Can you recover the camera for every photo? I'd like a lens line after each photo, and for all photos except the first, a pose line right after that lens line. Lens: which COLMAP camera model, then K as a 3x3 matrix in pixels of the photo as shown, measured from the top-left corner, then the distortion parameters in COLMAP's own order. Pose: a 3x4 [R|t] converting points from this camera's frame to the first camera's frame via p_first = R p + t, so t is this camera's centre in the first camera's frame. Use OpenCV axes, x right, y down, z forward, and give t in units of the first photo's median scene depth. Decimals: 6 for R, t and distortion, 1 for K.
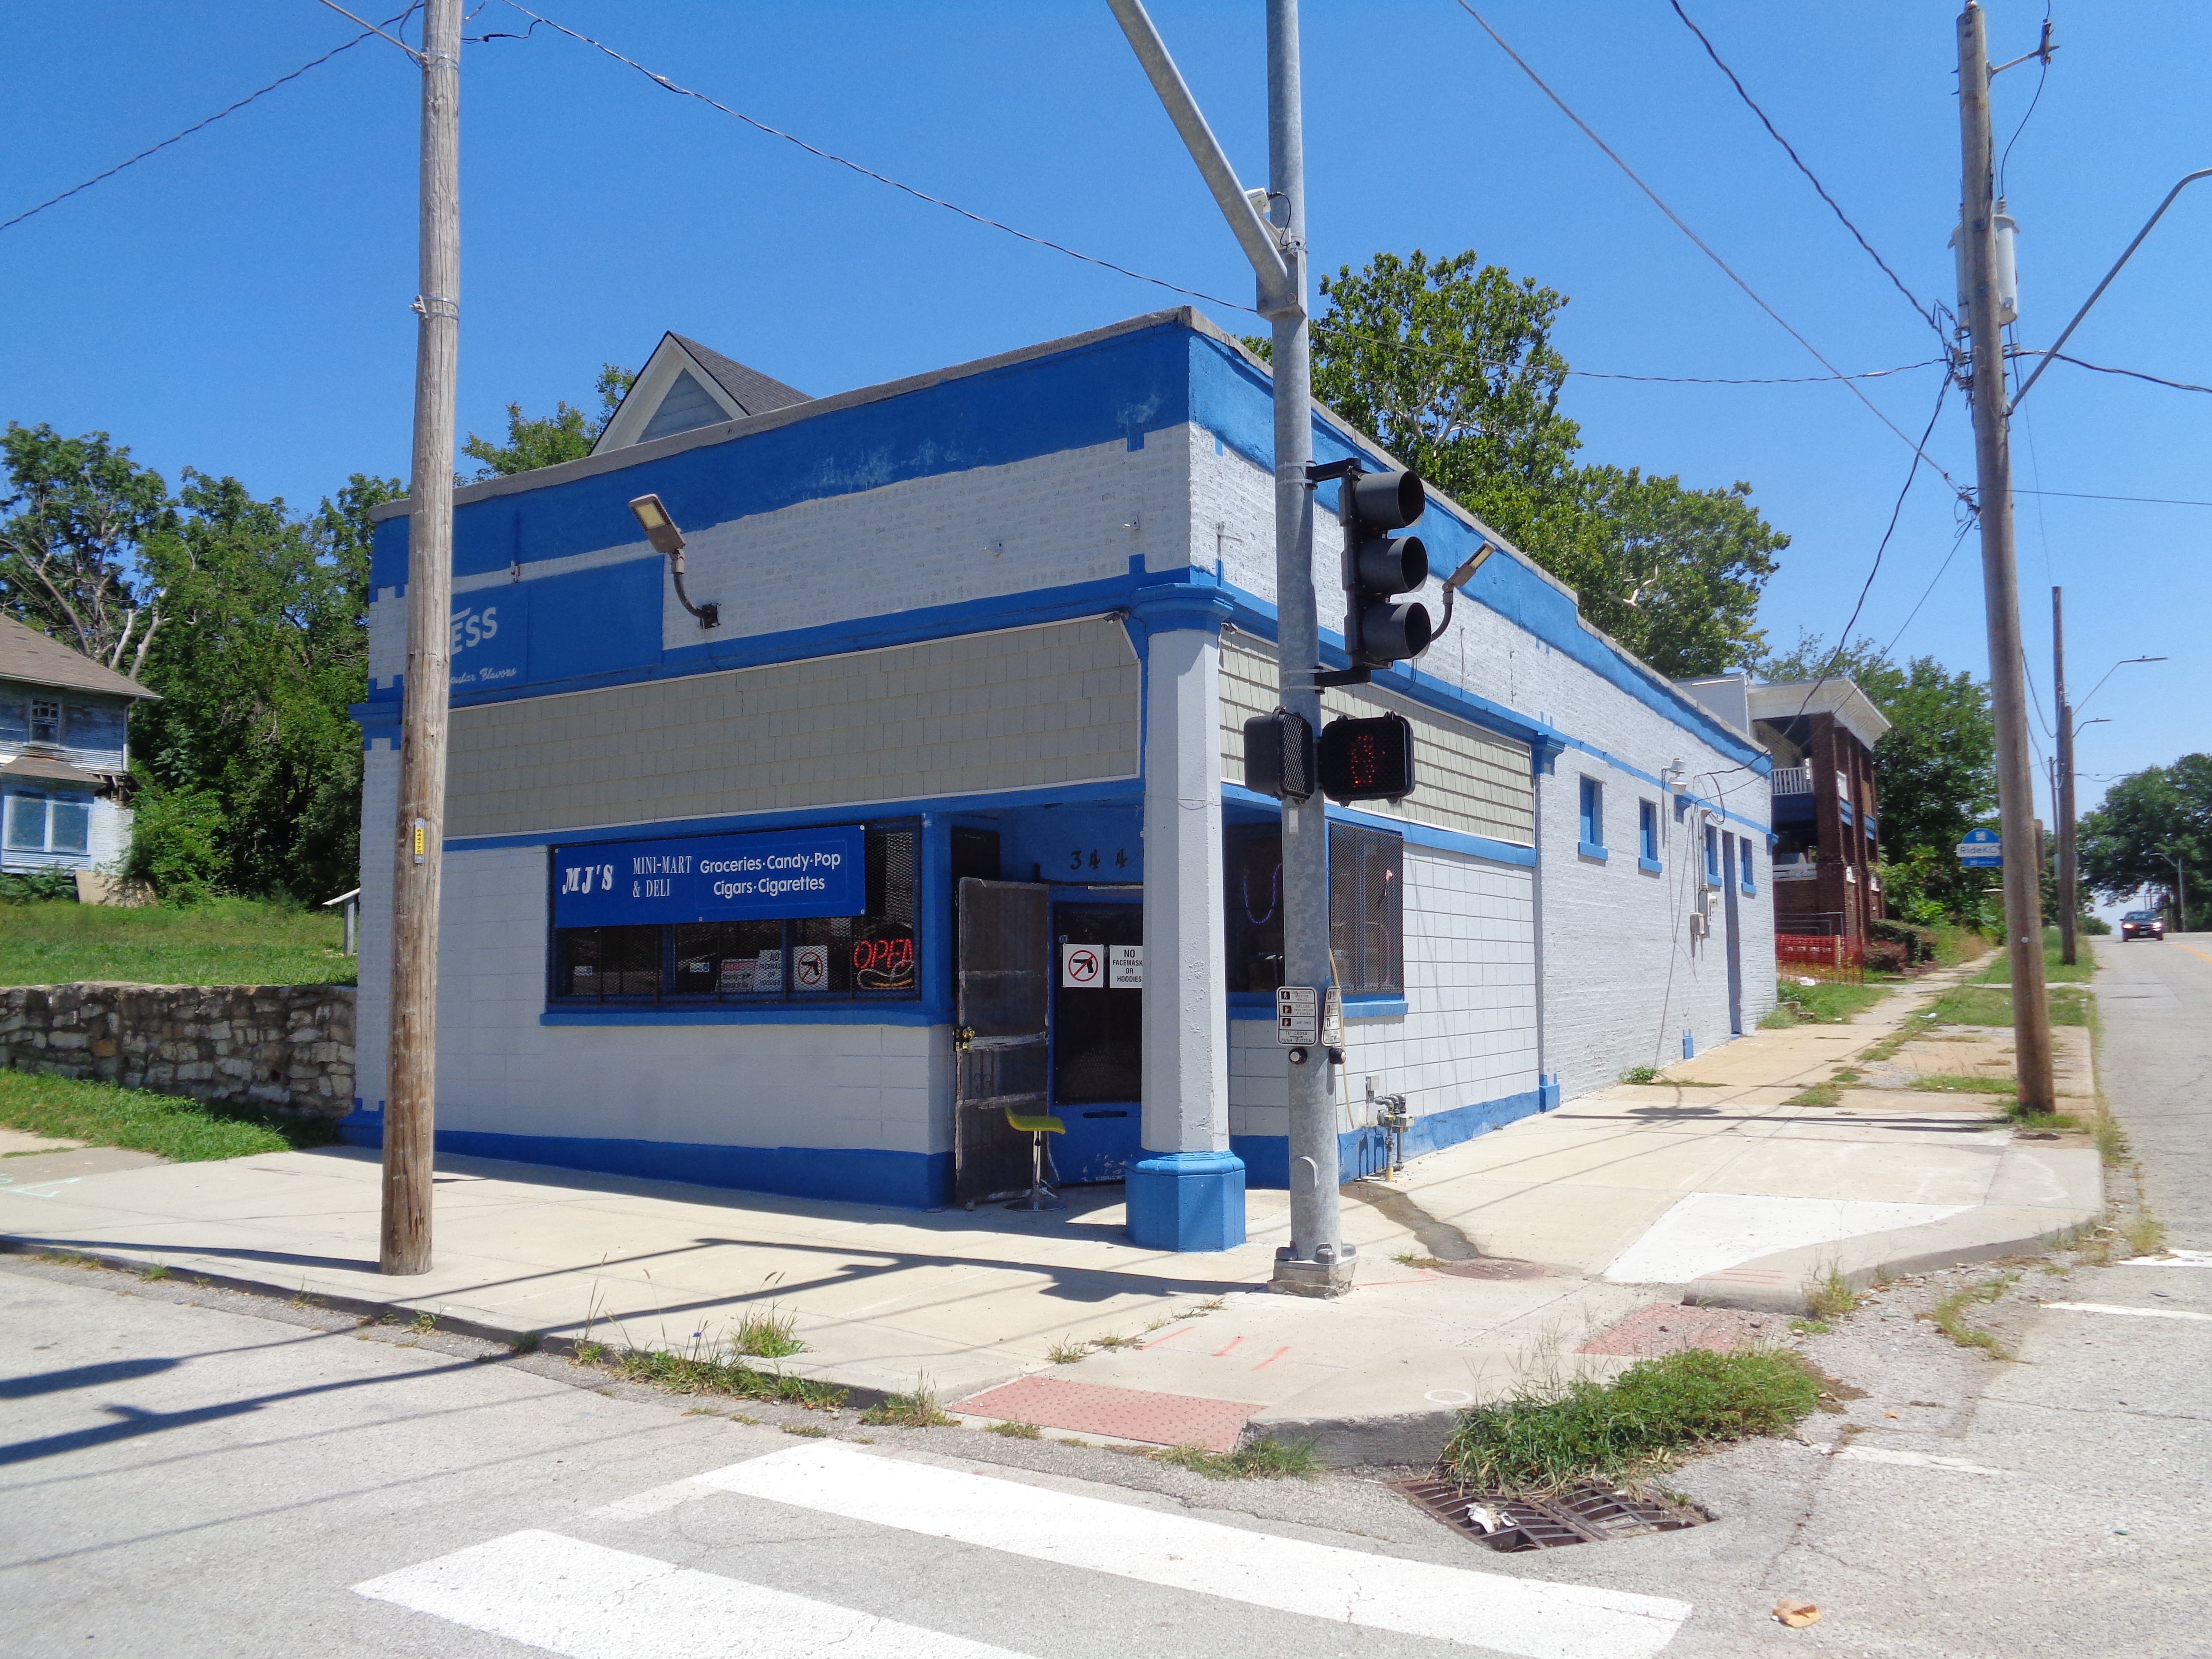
lens RADIAL K [[1671.6, 0, 1099.0], [0, 1671.6, 814.9], [0, 0, 1]] dist [0.006531, -0.010882]
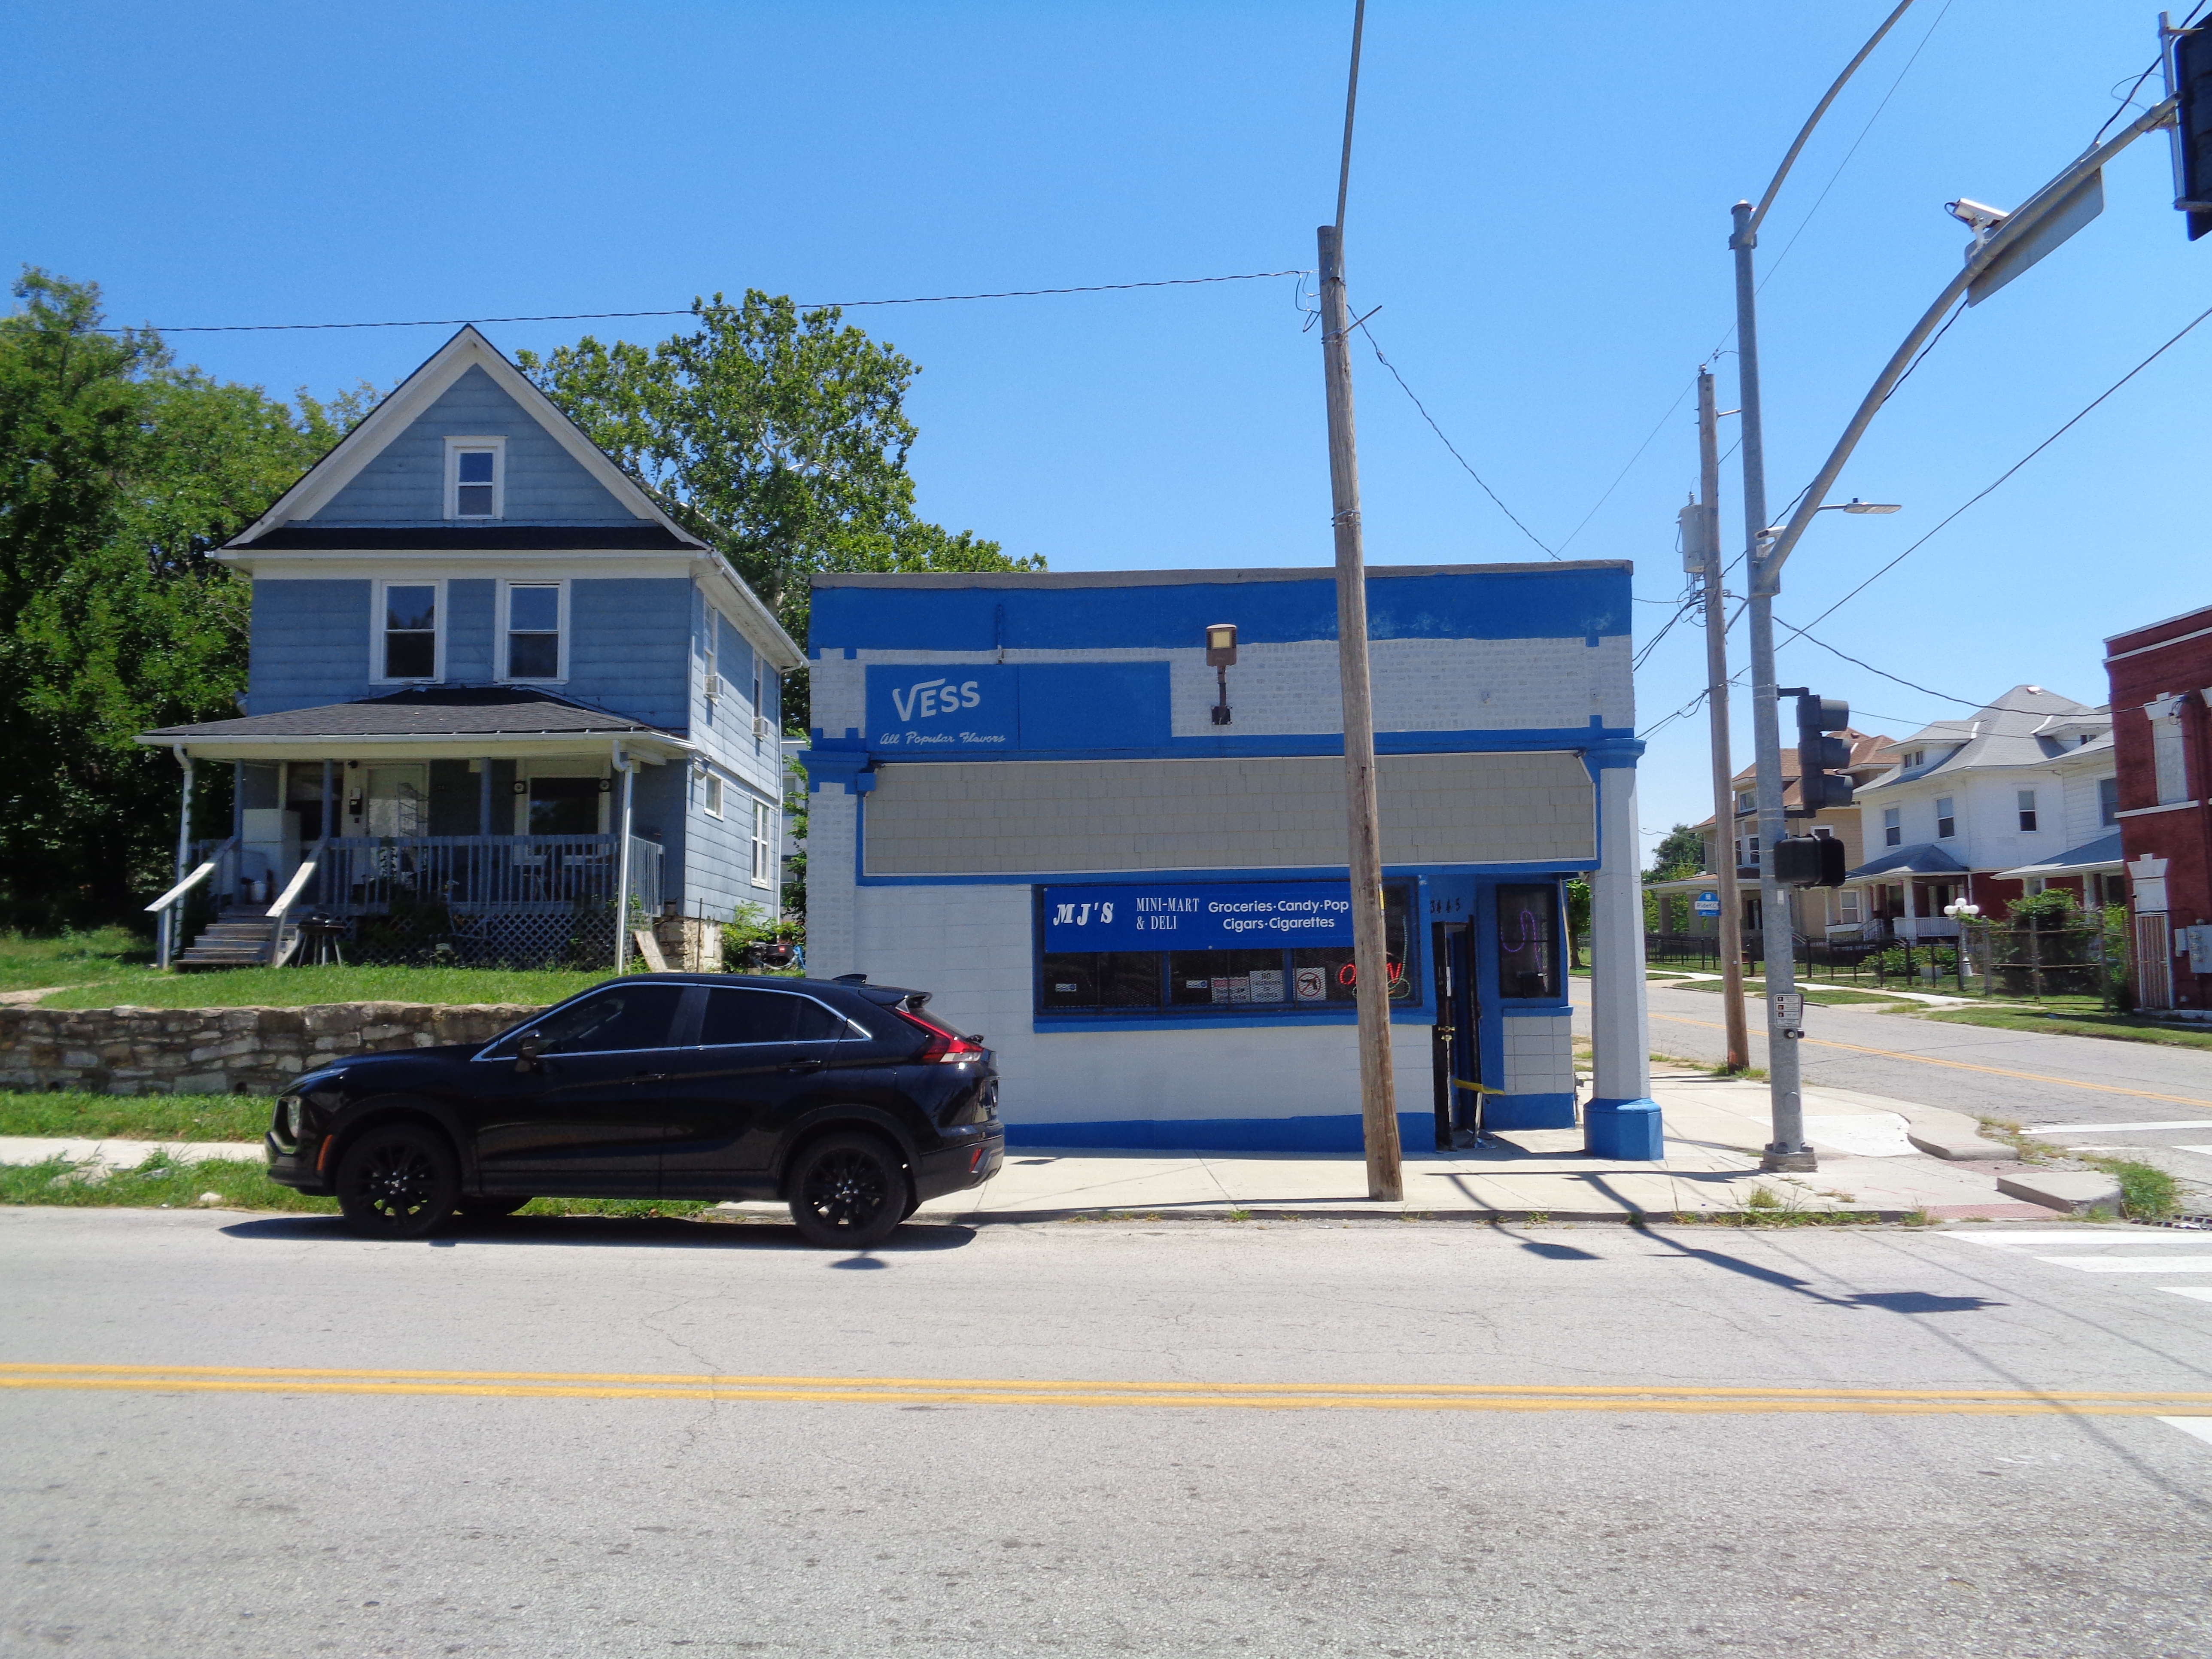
lens RADIAL K [[1671.6, 0, 1128.8], [0, 1671.6, 831.4], [0, 0, 1]] dist [0.006531, -0.010882]
pose [[0.842710, 0.042106, 0.536719, -0.783325], [-0.045903, 0.998926, -0.006294, -0.013373], [-0.536407, -0.019333, 0.843738, -0.049537]]
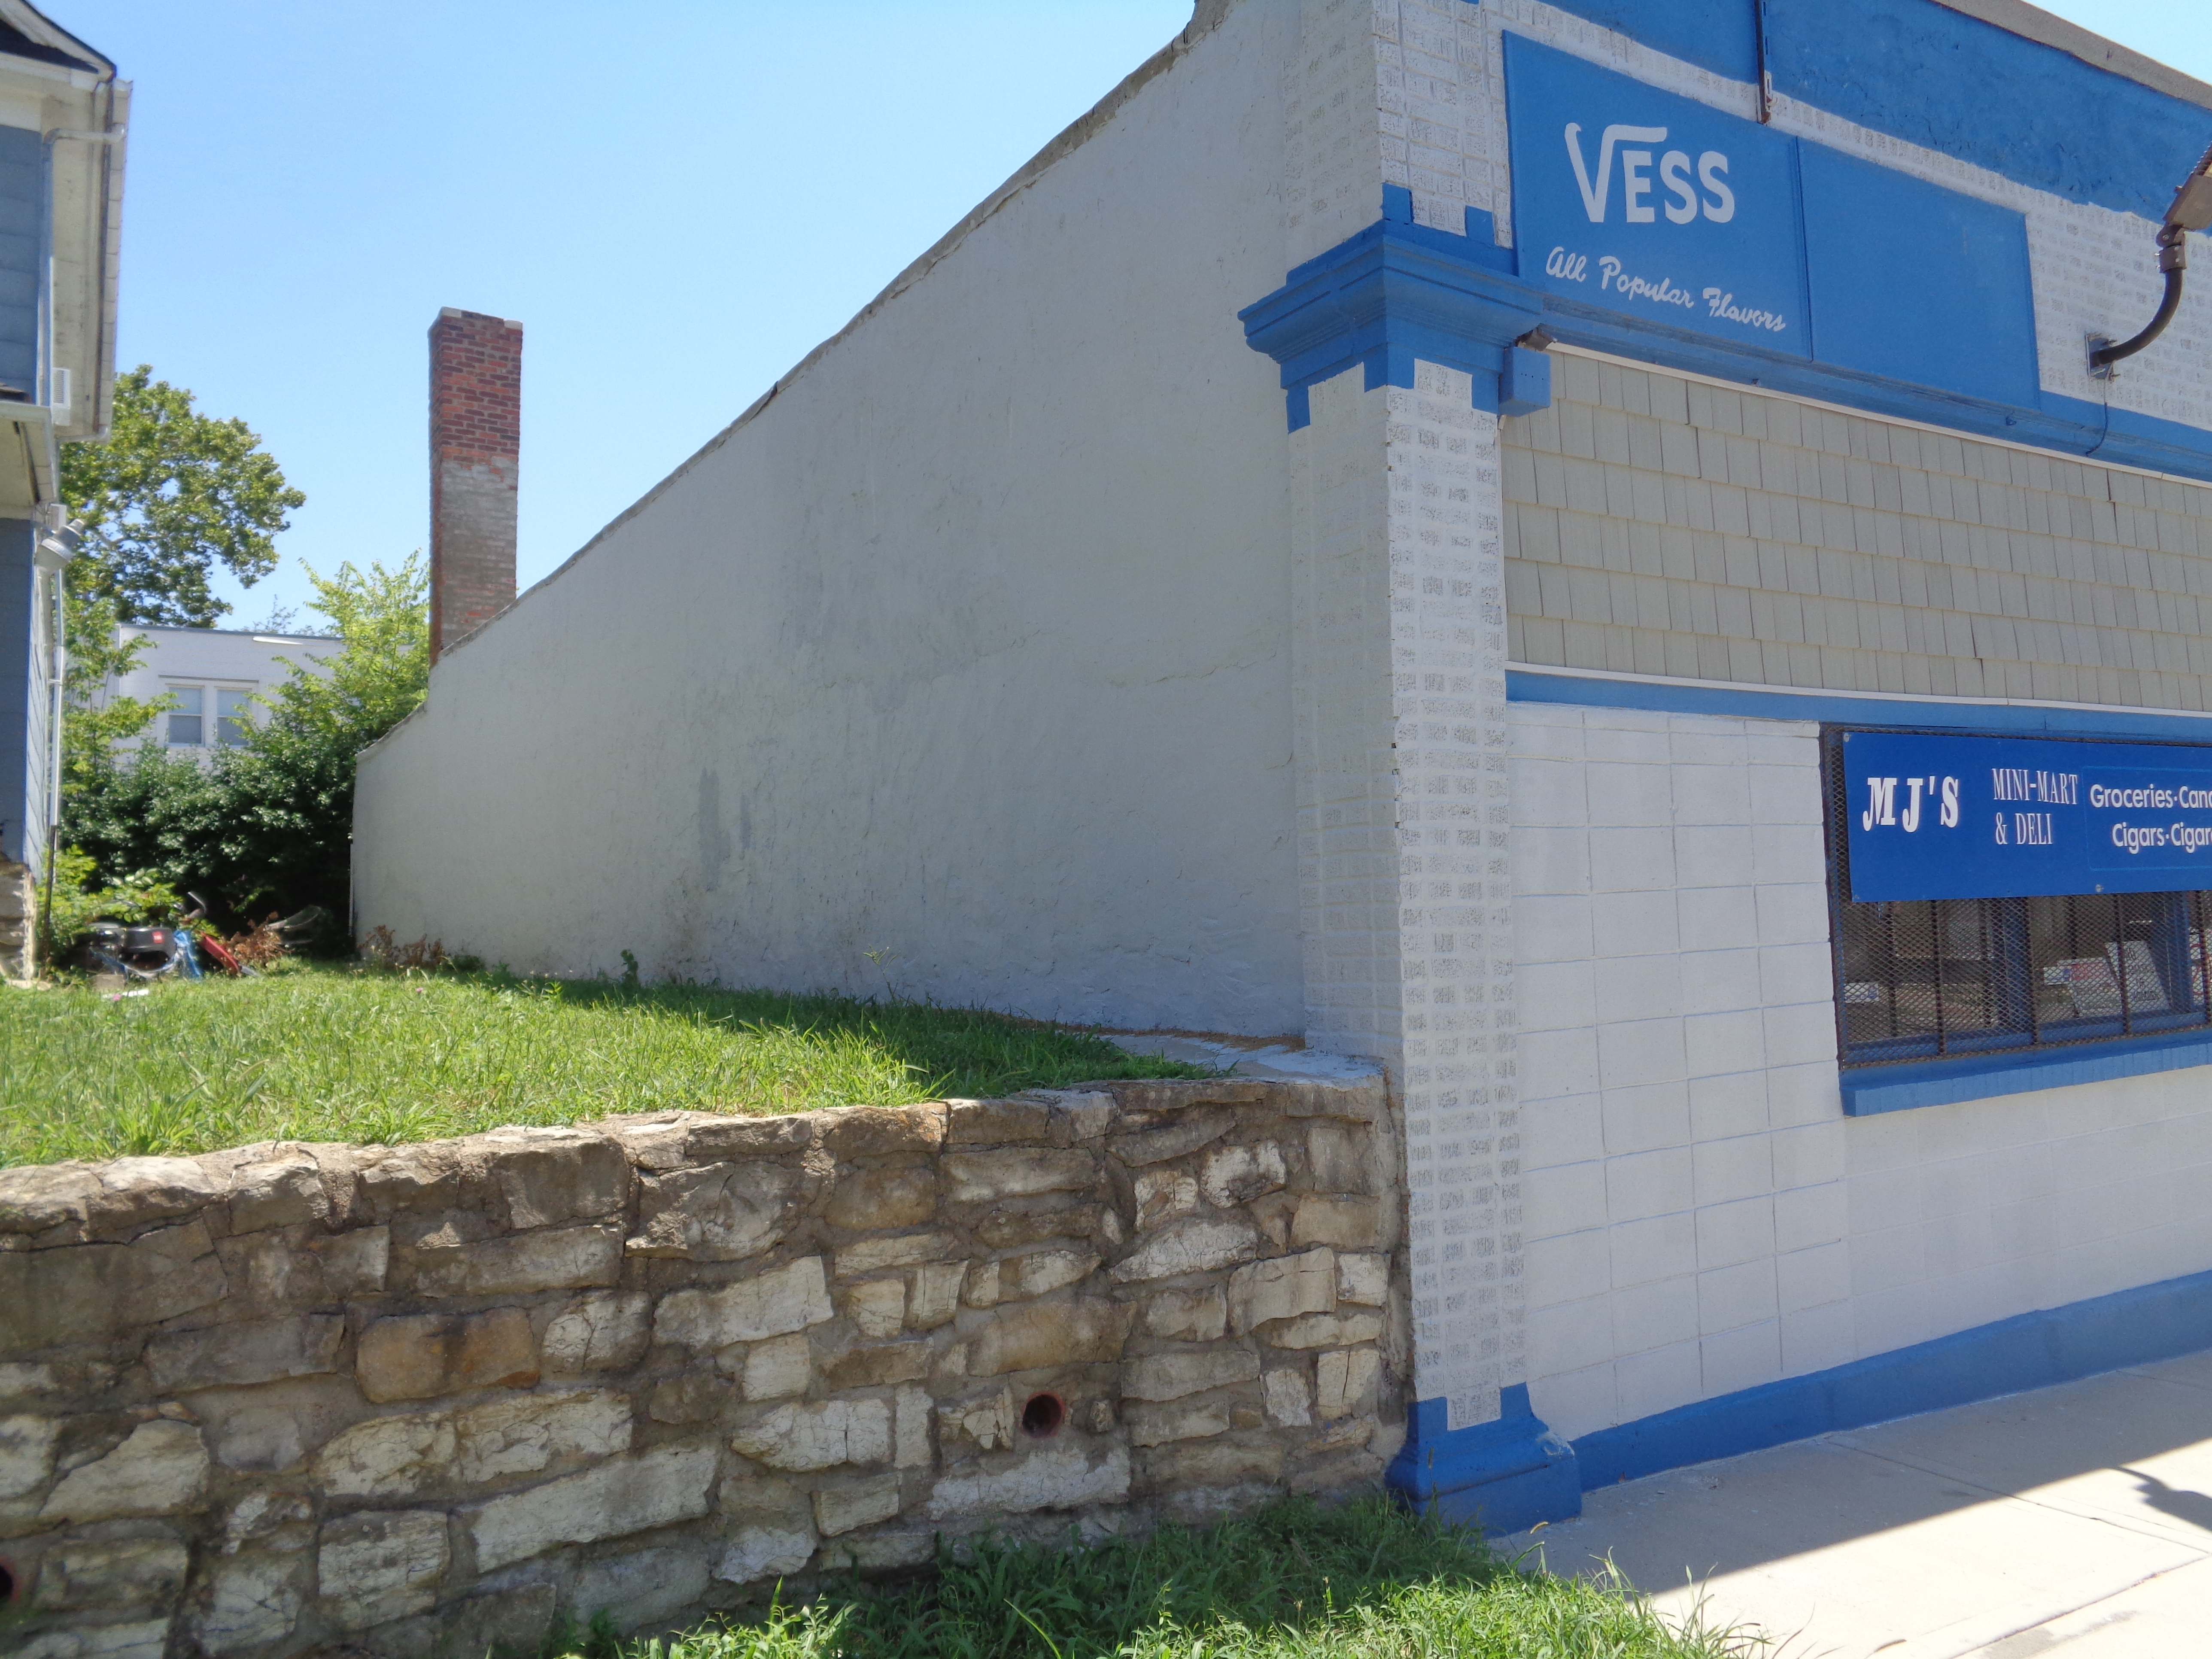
lens RADIAL K [[1671.6, 0, 1129.1], [0, 1671.6, 815.2], [0, 0, 1]] dist [0.006531, -0.010882]
pose [[0.464232, 0.059999, 0.883679, -0.697713], [-0.056352, 0.997682, -0.038136, 0.060923], [-0.883919, -0.032093, 0.466537, 0.808801]]
